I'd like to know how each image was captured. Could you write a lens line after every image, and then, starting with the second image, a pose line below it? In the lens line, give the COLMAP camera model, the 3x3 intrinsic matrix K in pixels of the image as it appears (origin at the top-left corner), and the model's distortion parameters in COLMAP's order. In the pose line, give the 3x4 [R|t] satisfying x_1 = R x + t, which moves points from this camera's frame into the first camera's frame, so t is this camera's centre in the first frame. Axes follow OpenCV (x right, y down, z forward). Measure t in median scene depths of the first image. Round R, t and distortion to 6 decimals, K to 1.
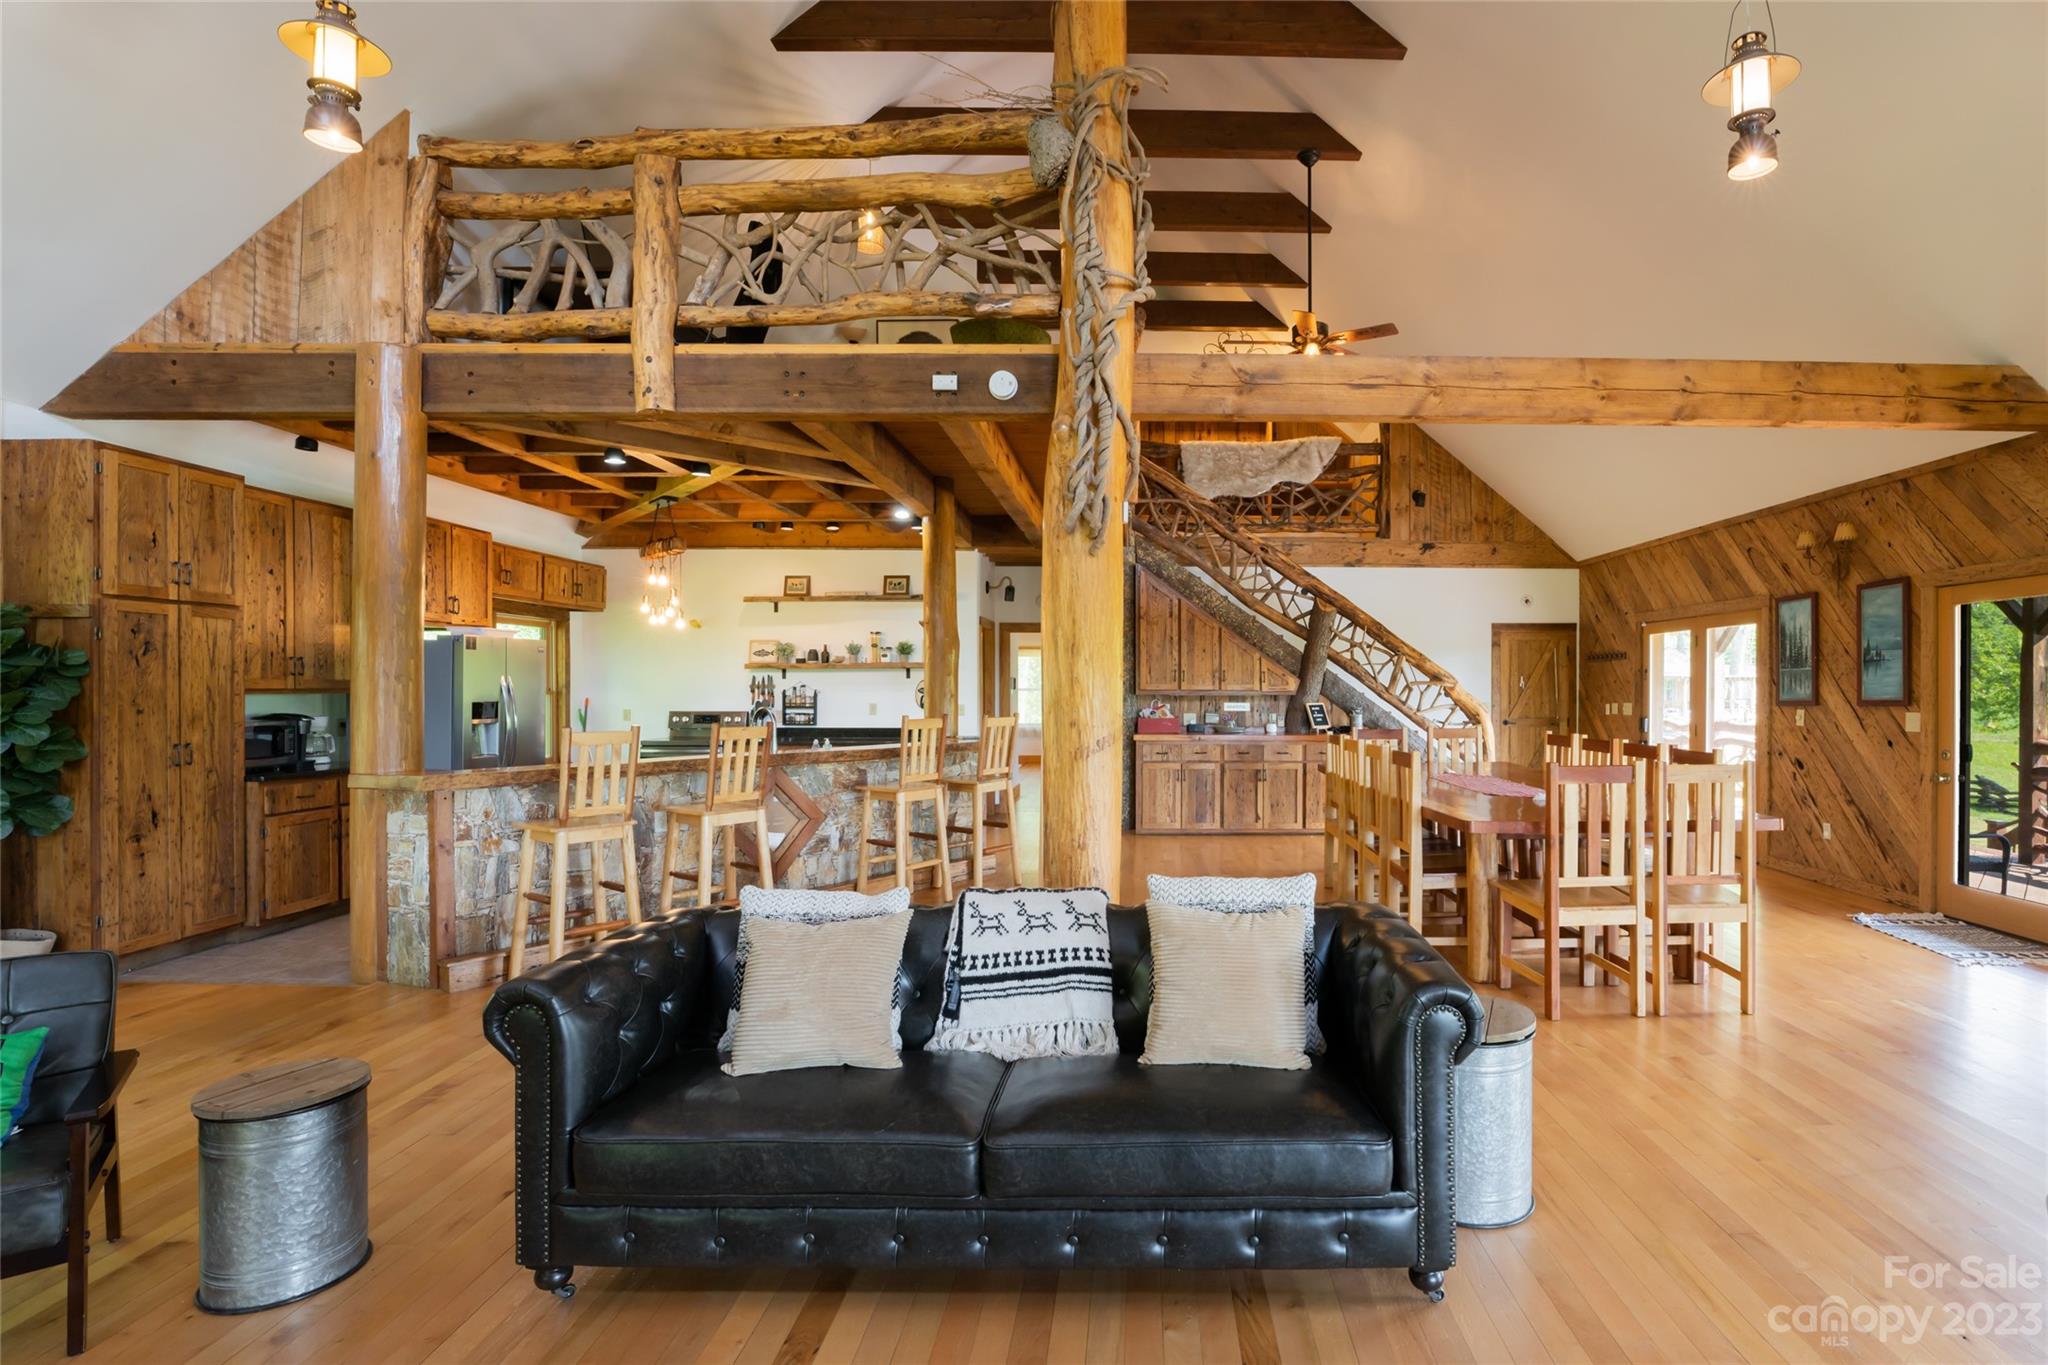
lens RADIAL K [[1026.2, 0, 1173.9], [0, 1026.2, 681.6], [0, 0, 1]] dist [-0.025961, 0.002281]
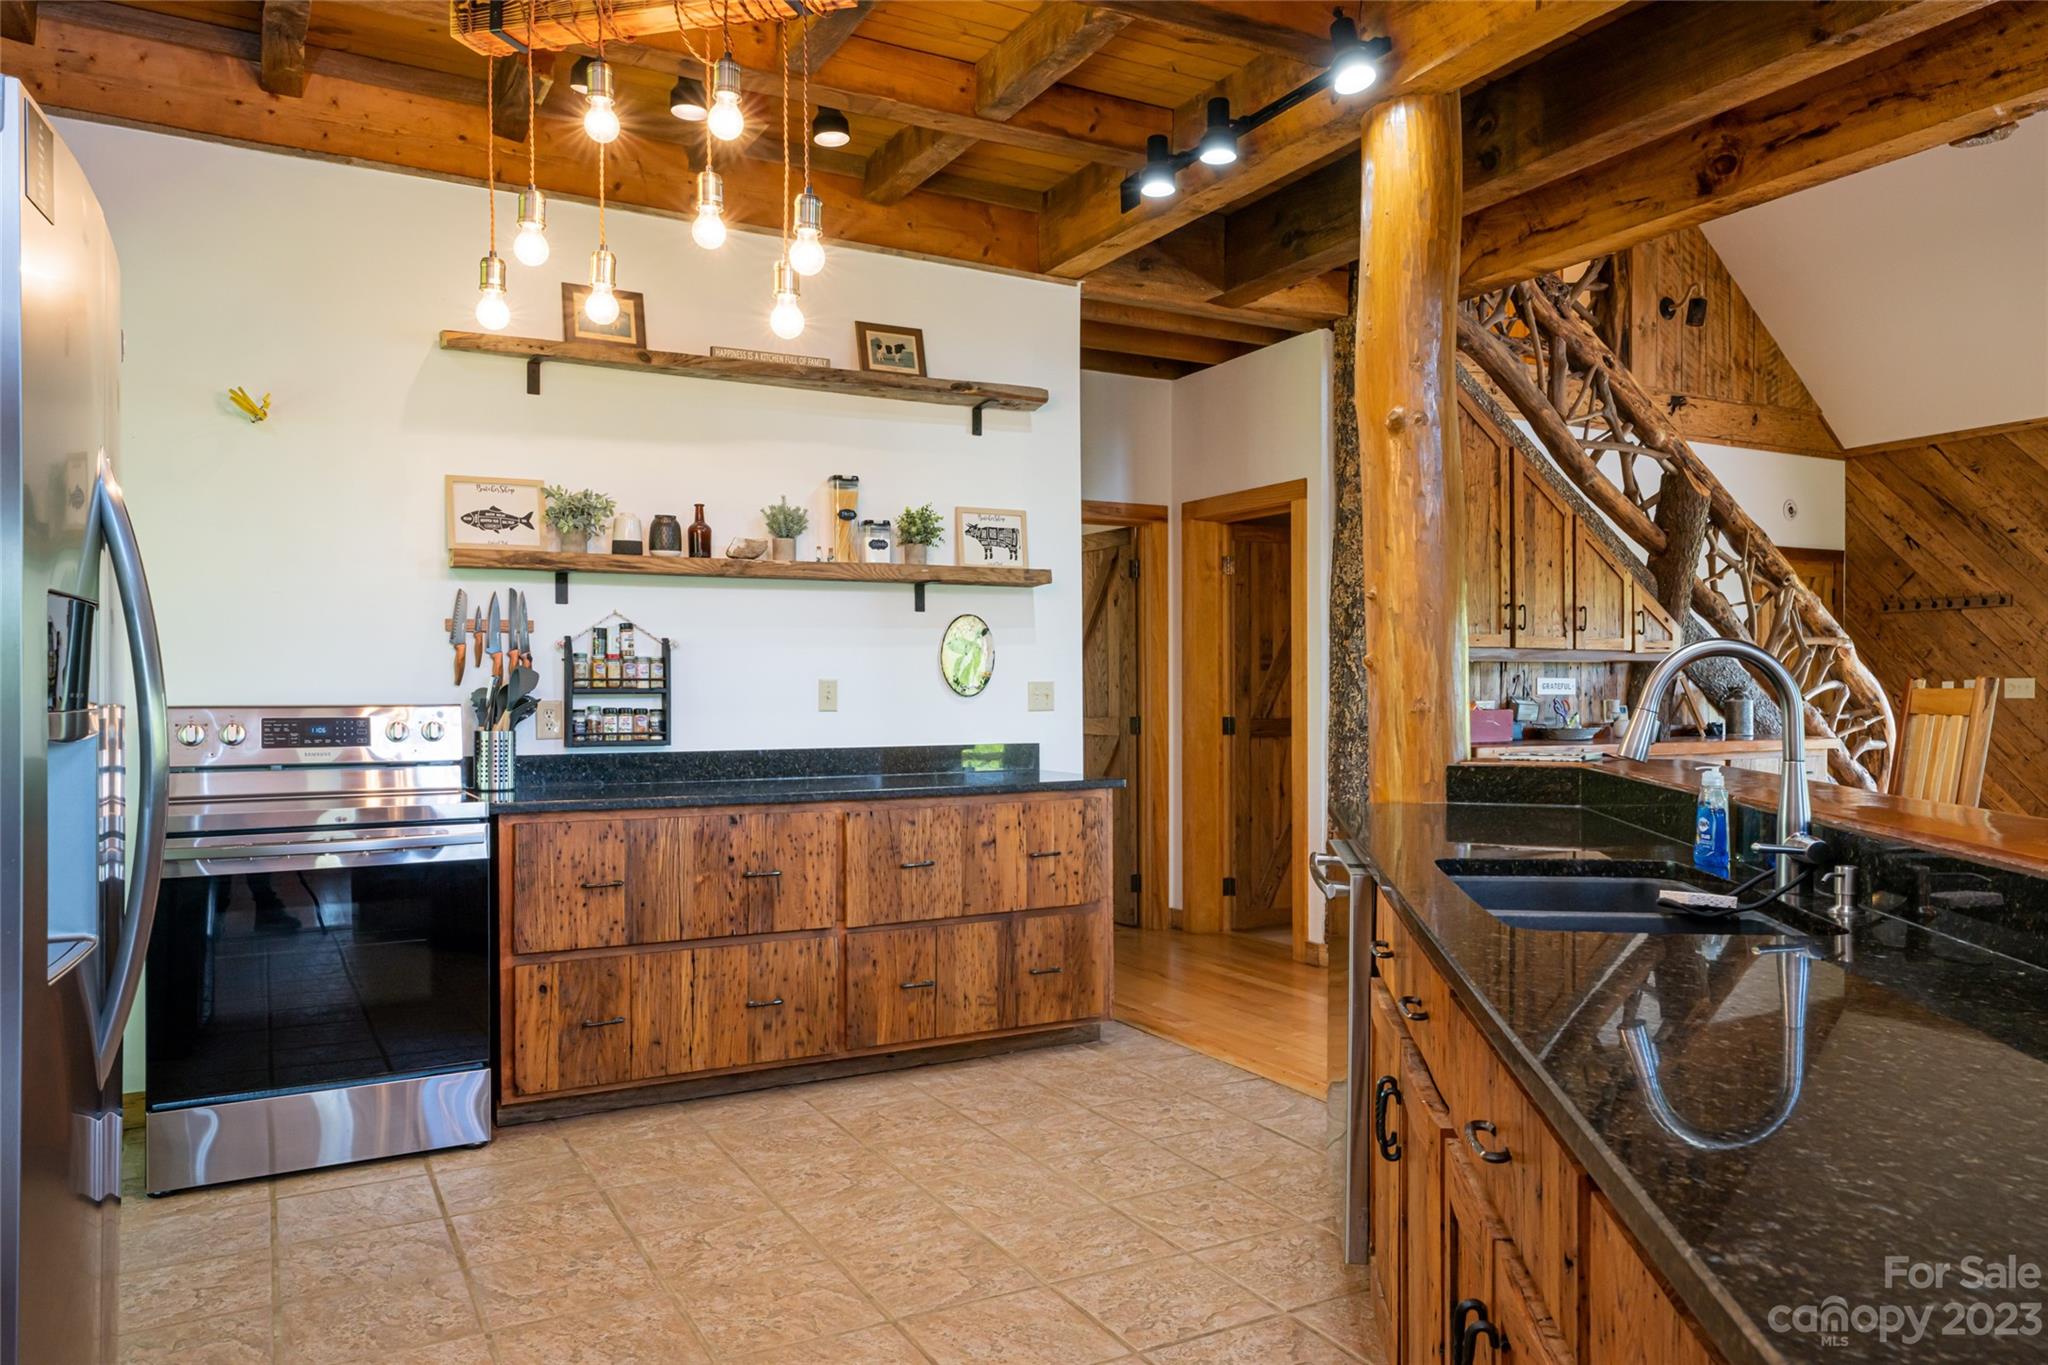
lens RADIAL K [[1423.2, 0, 1102.4], [0, 1423.2, 698.9], [0, 0, 1]] dist [0.017000, -0.006058]
pose [[0.877088, -0.007105, 0.480277, -0.656704], [0.001255, 0.999921, 0.012502, 0.032352], [-0.480327, -0.010363, 0.877028, 0.766680]]
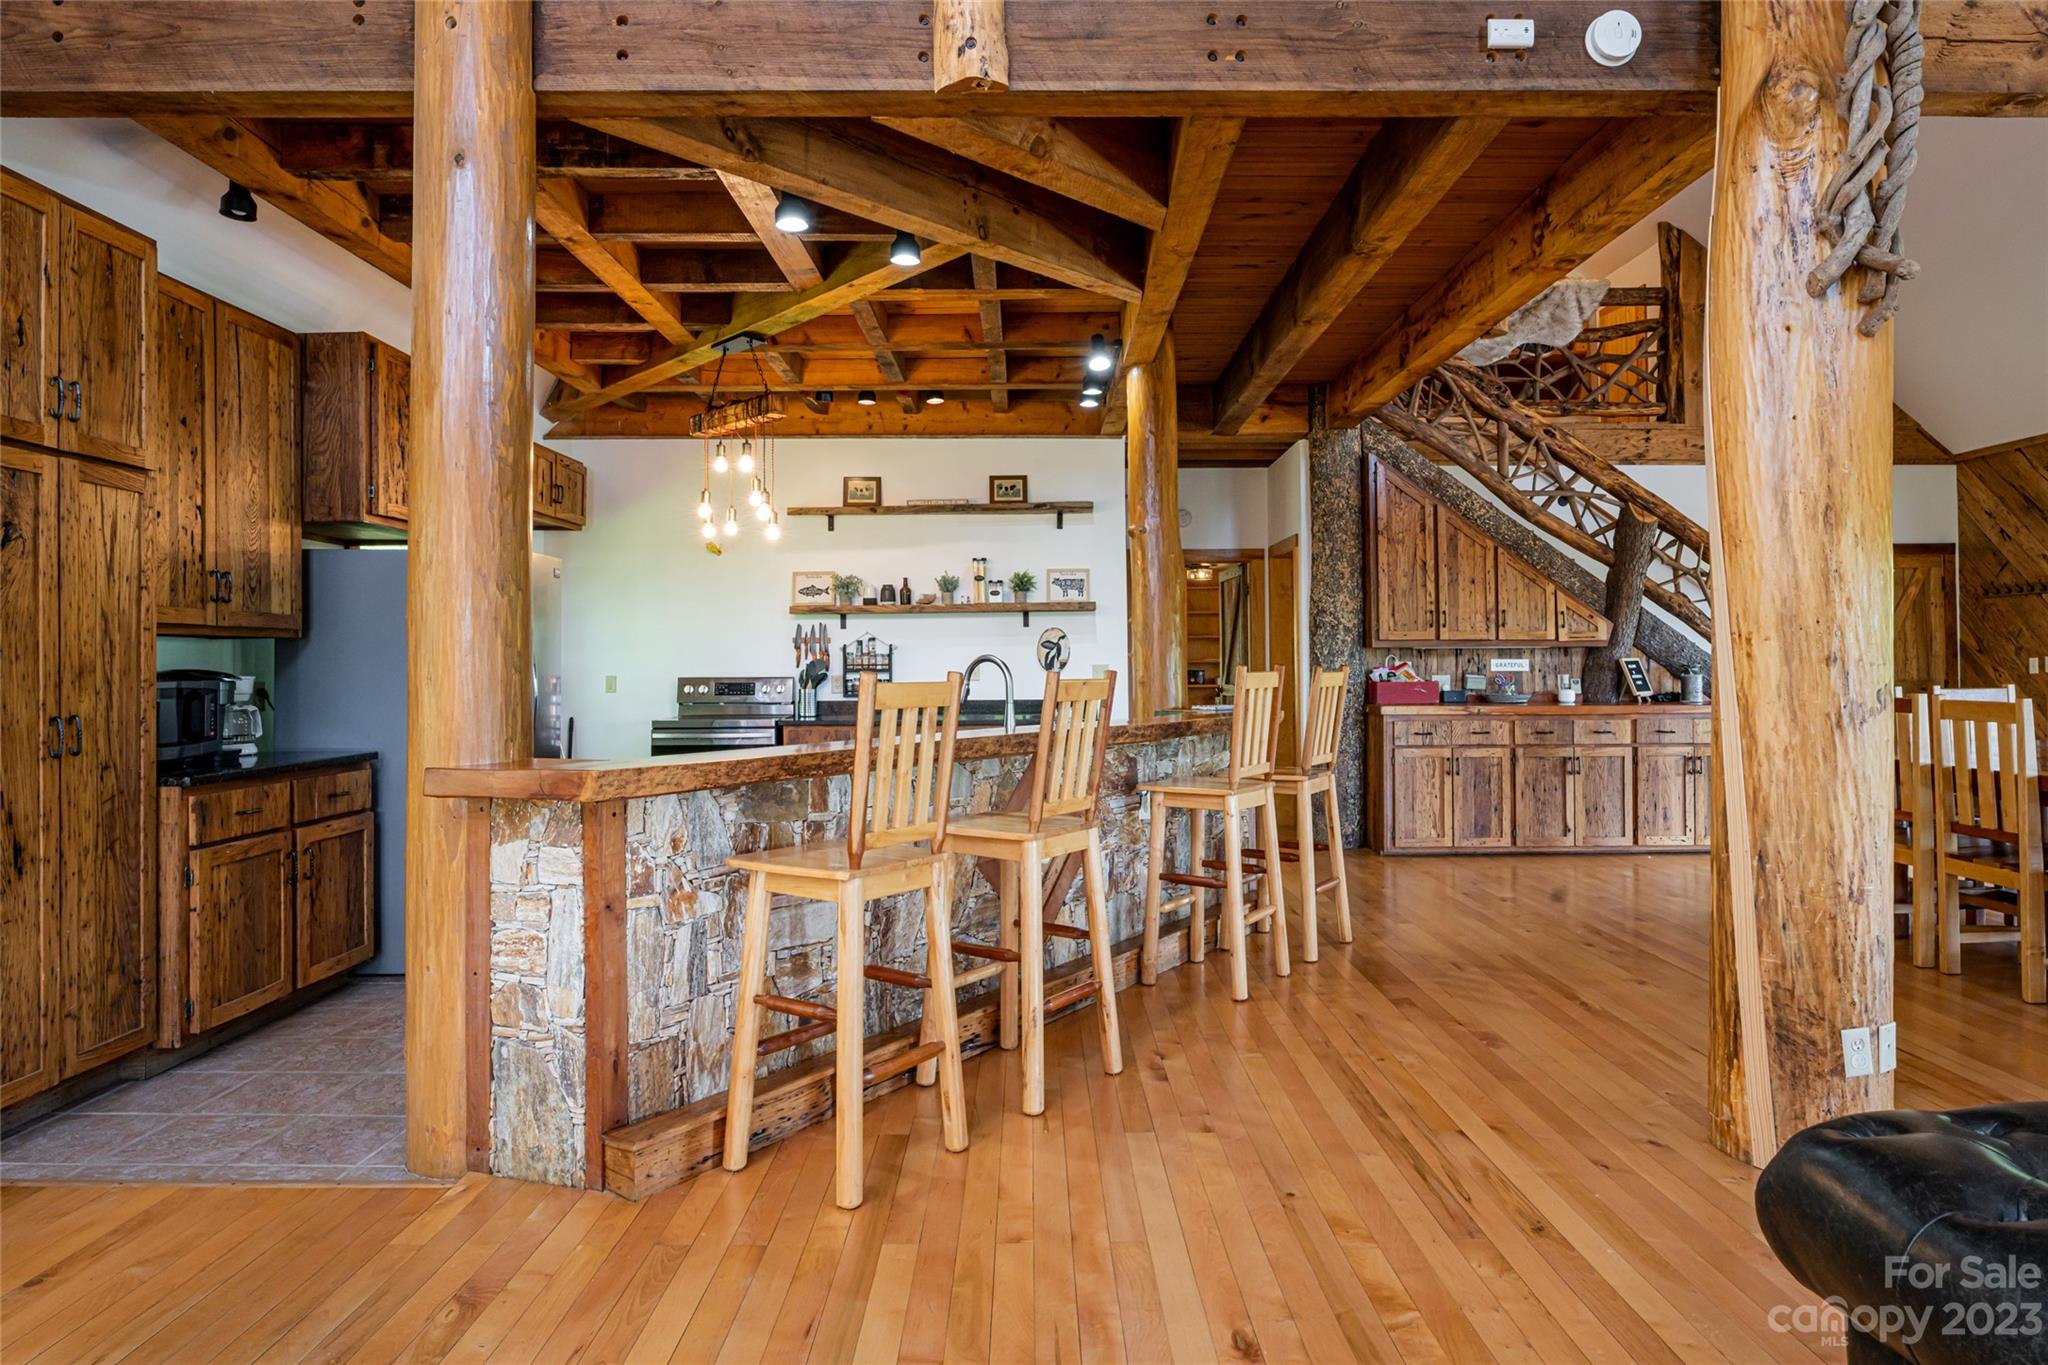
lens RADIAL K [[1238.2, 0, 1044.2], [0, 1238.2, 638.2], [0, 0, 1]] dist [-0.006602, -0.001209]
pose [[0.999911, -0.007898, -0.010759, -0.350787], [0.007714, 0.999825, -0.017060, 0.027251], [0.010892, 0.016975, 0.999797, 0.265378]]
